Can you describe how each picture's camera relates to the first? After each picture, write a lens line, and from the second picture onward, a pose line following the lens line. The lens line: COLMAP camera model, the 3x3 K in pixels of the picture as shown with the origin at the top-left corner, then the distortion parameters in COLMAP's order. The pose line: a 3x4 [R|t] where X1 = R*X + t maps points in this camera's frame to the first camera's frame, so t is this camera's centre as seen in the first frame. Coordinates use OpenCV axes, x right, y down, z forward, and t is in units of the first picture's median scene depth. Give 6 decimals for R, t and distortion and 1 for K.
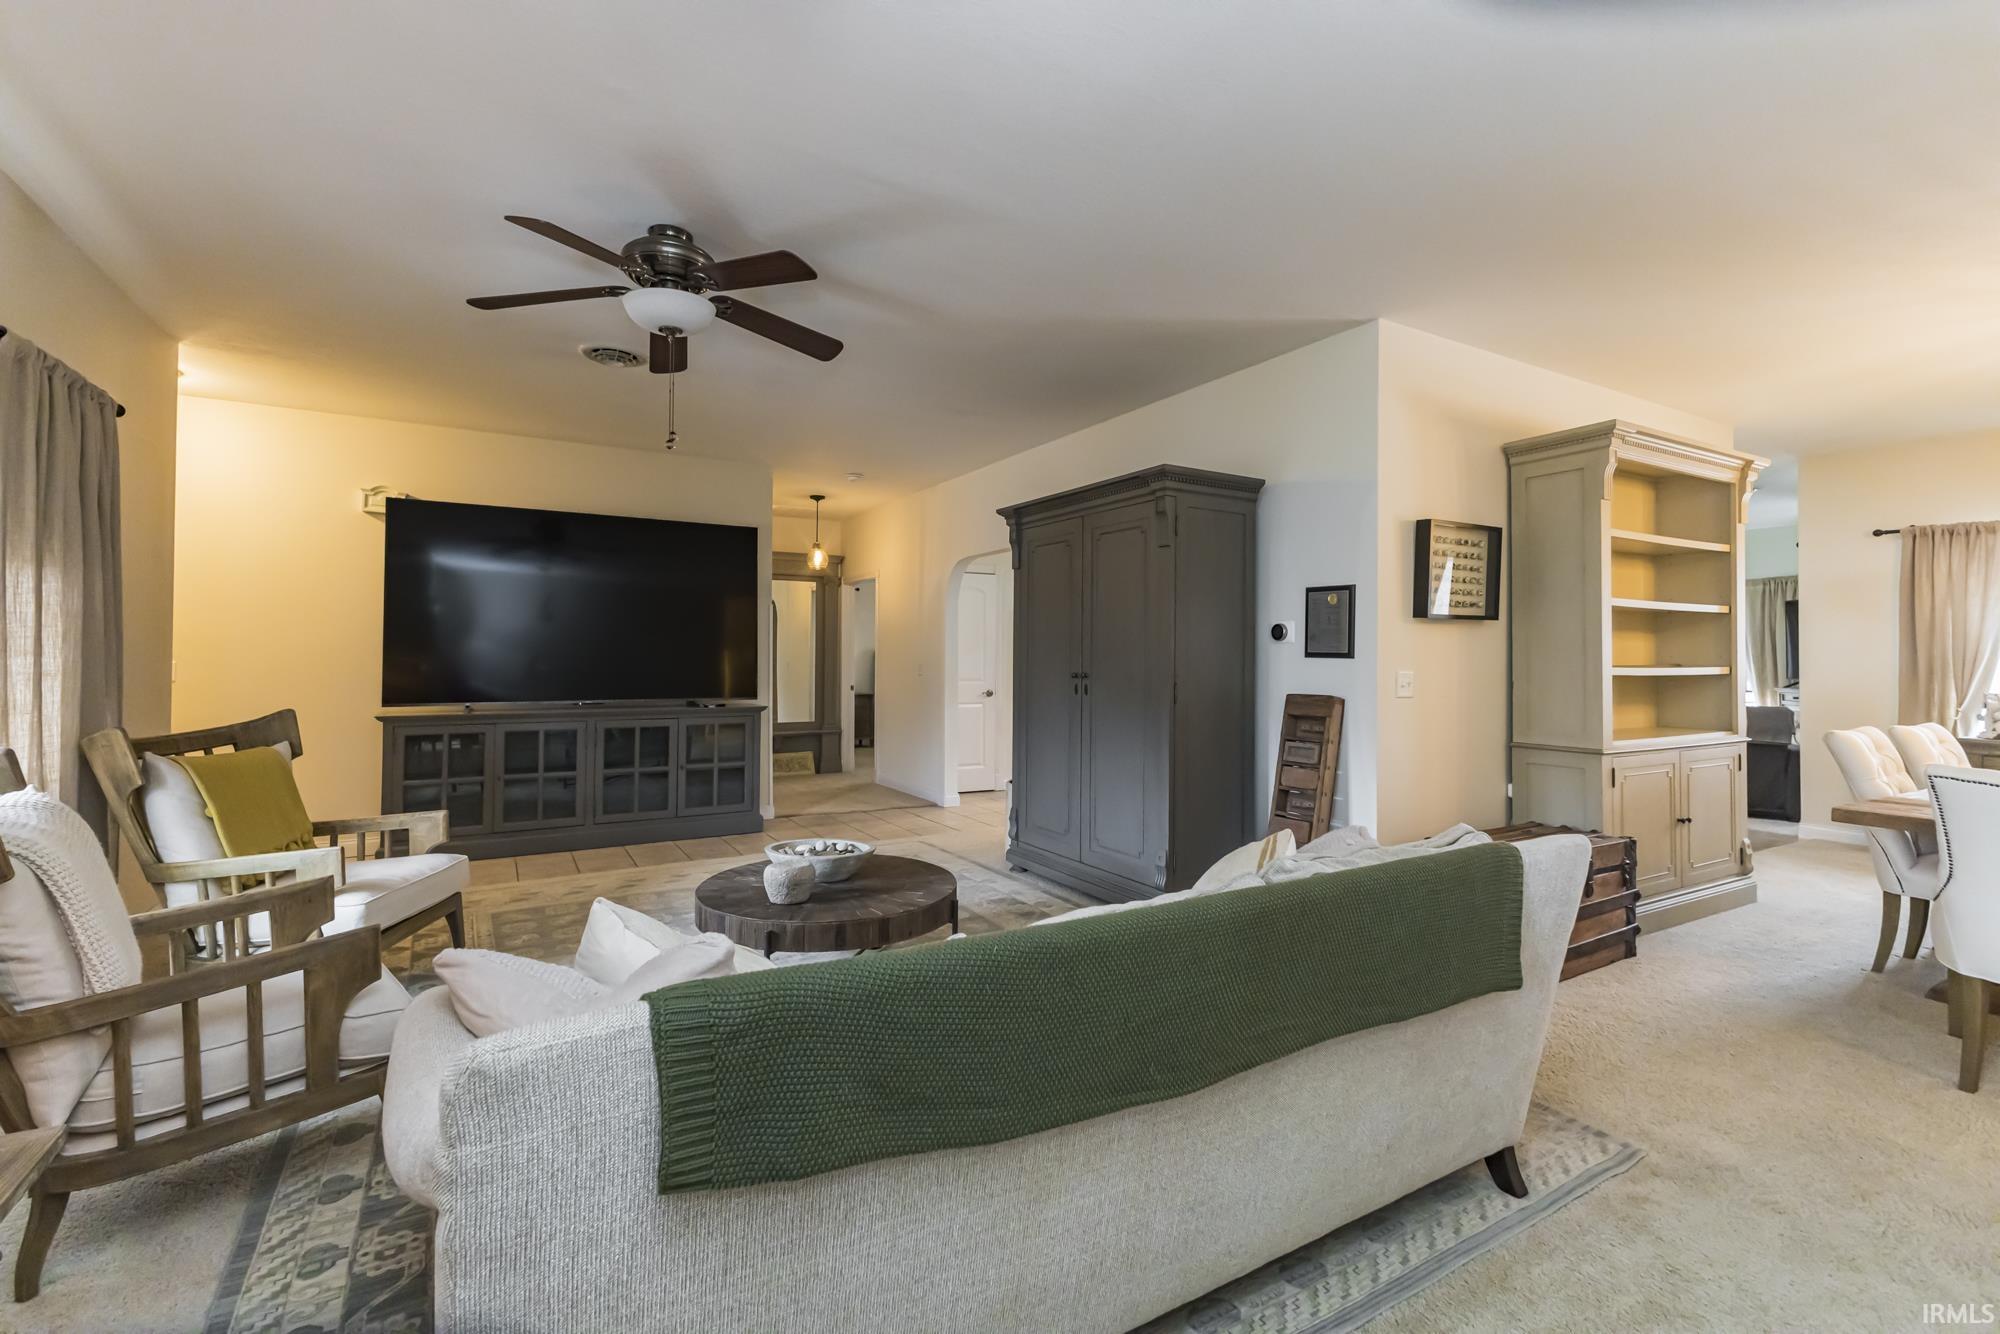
lens RADIAL K [[864.2, 0, 993.8], [0, 864.2, 651.2], [0, 0, 1]] dist [0.008285, -0.001047]
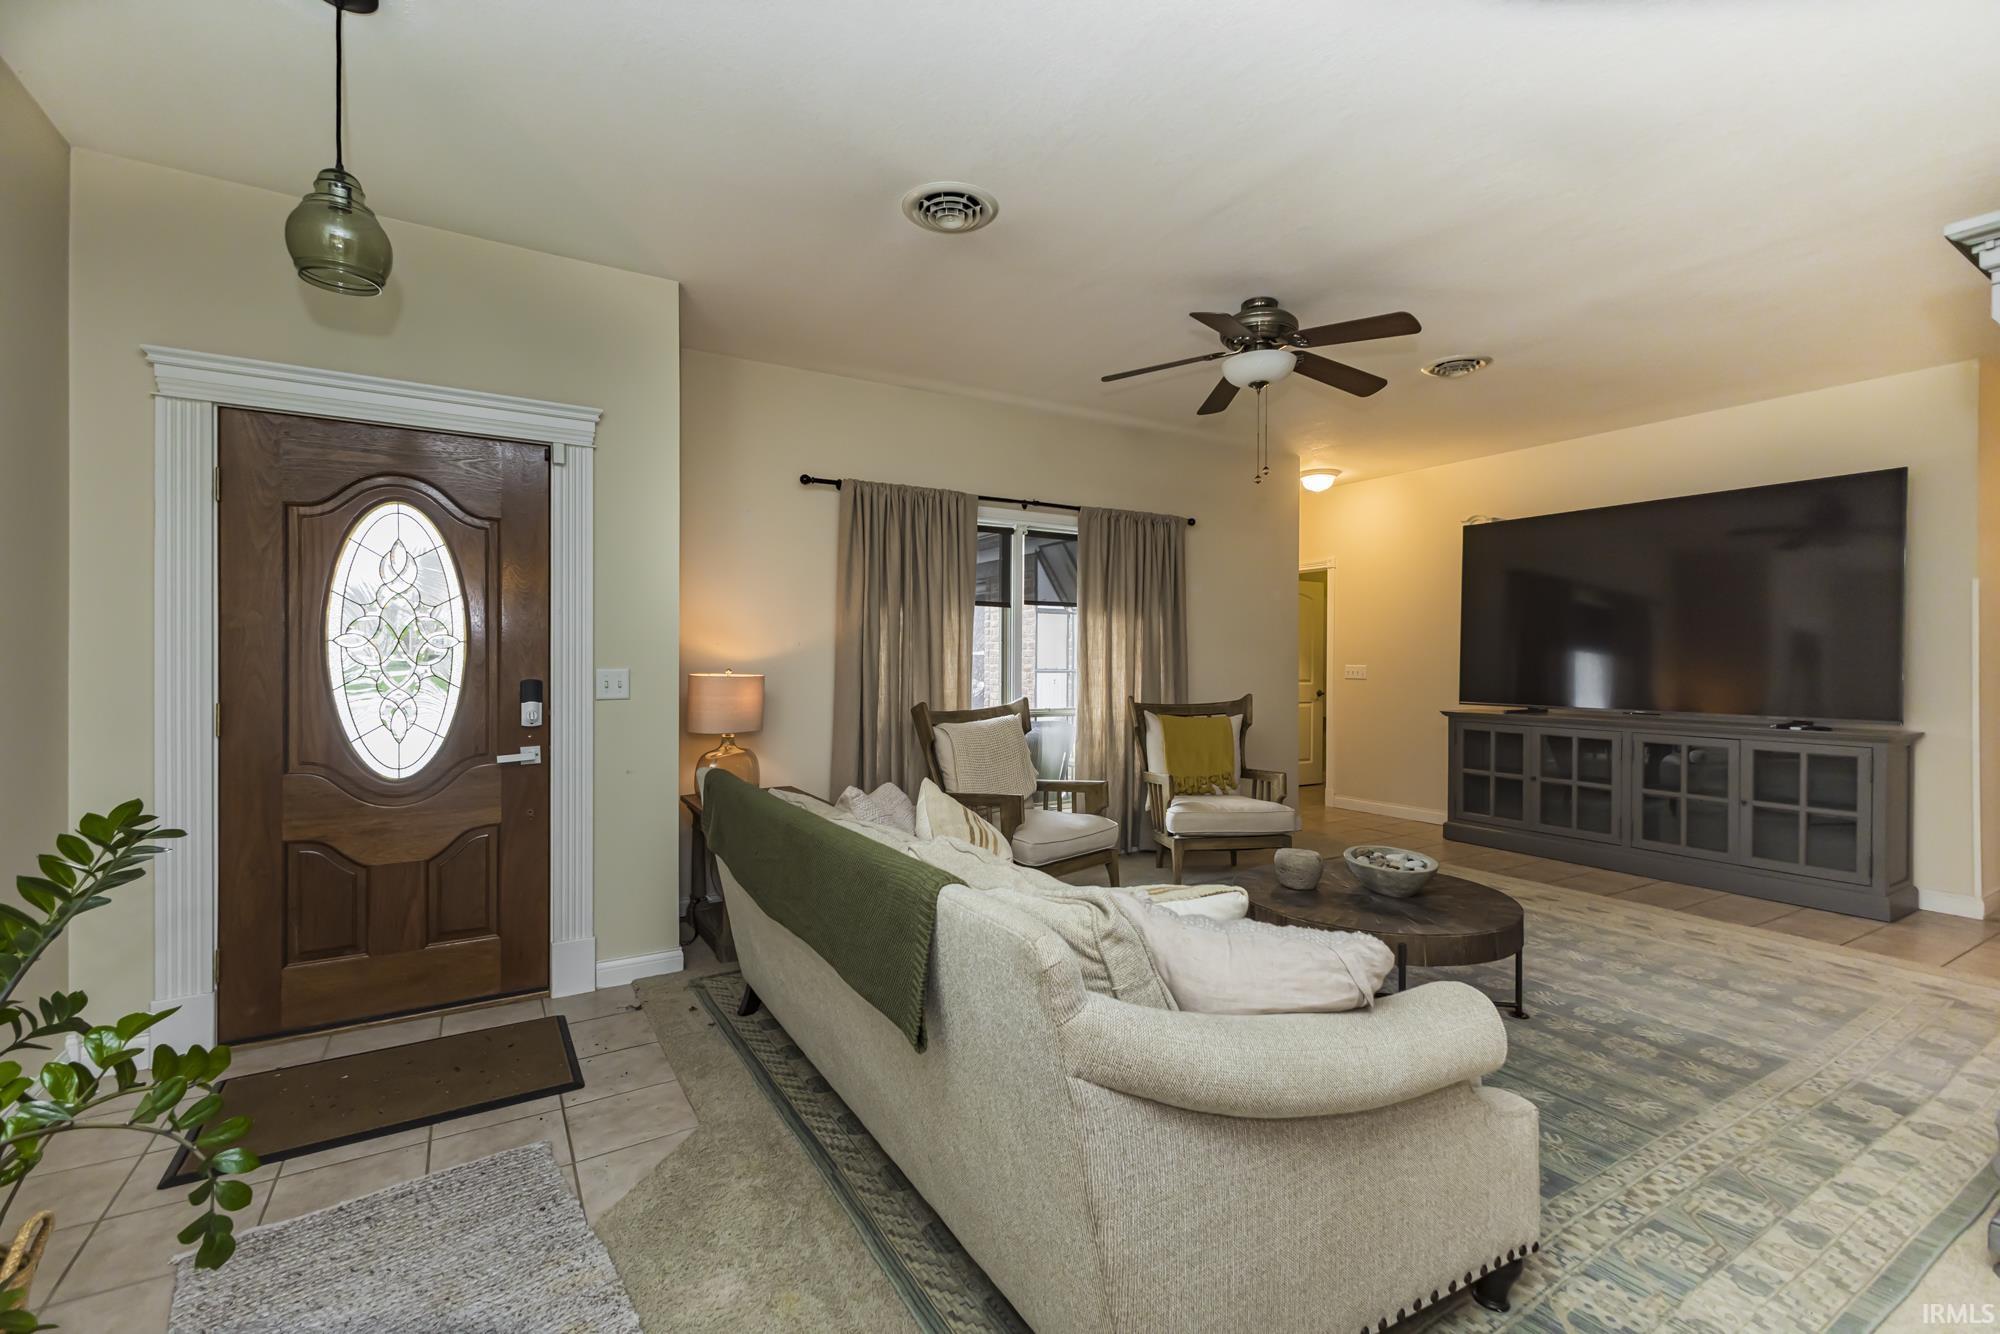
lens RADIAL K [[864.2, 0, 988.3], [0, 864.2, 665.9], [0, 0, 1]] dist [0.008285, -0.001047]
pose [[0.009268, -0.000345, -0.999957, 0.501398], [0.002518, 0.999997, -0.000322, 0.011558], [0.999954, -0.002515, 0.009269, 0.376460]]
